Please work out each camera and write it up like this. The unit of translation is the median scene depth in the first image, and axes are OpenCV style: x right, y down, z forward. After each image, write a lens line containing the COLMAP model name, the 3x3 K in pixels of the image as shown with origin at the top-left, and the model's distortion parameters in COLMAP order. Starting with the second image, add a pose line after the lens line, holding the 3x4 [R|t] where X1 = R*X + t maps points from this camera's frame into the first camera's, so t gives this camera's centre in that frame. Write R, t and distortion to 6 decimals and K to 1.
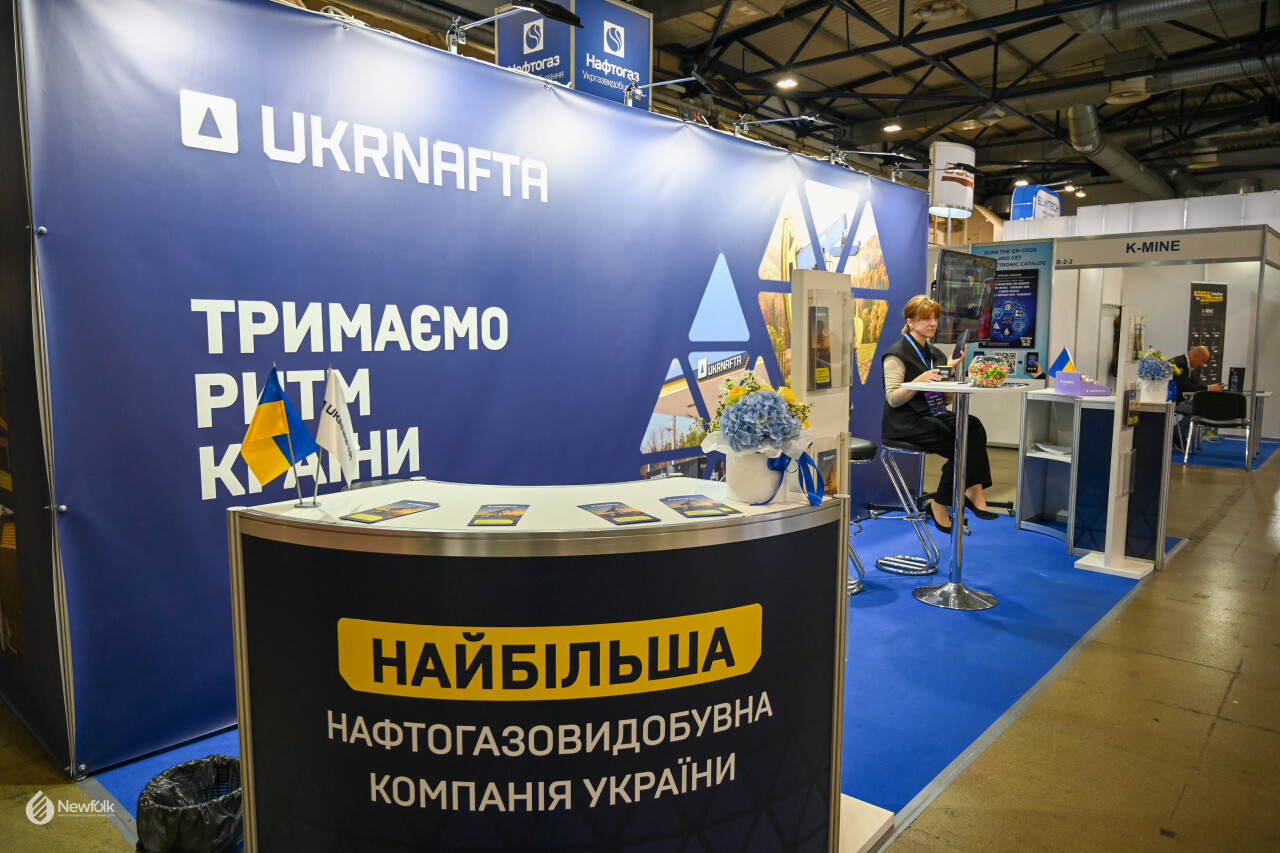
lens RADIAL K [[869.8, 0, 638.8], [0, 869.8, 428.0], [0, 0, 1]] dist [-0.014787, 0.003140]
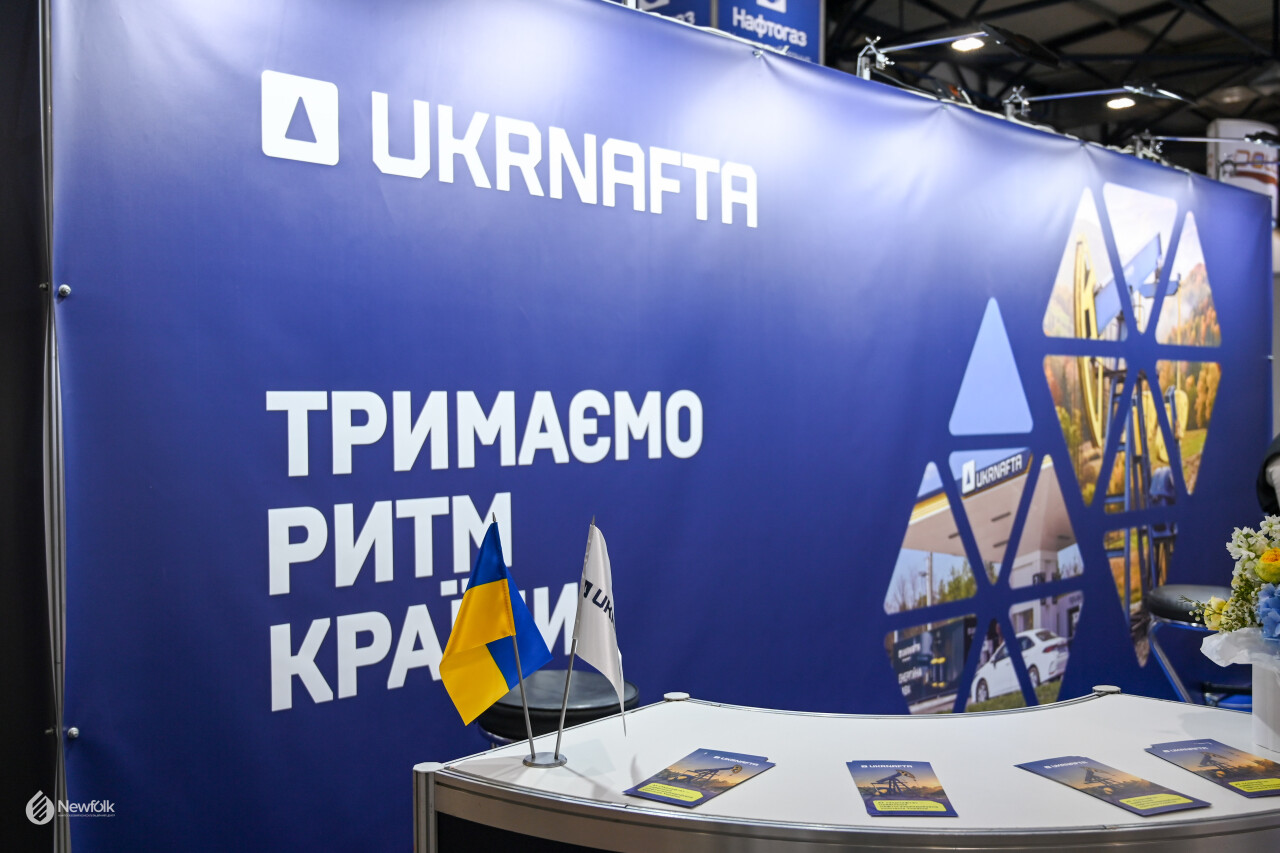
lens RADIAL K [[1267.0, 0, 640.5], [0, 1267.0, 426.5], [0, 0, 1]] dist [-0.005073, 0.000000]
pose [[0.997138, -0.008494, -0.075126, -0.131782], [0.001650, 0.995877, -0.090696, -0.029165], [0.075587, 0.090313, 0.993041, 0.076714]]
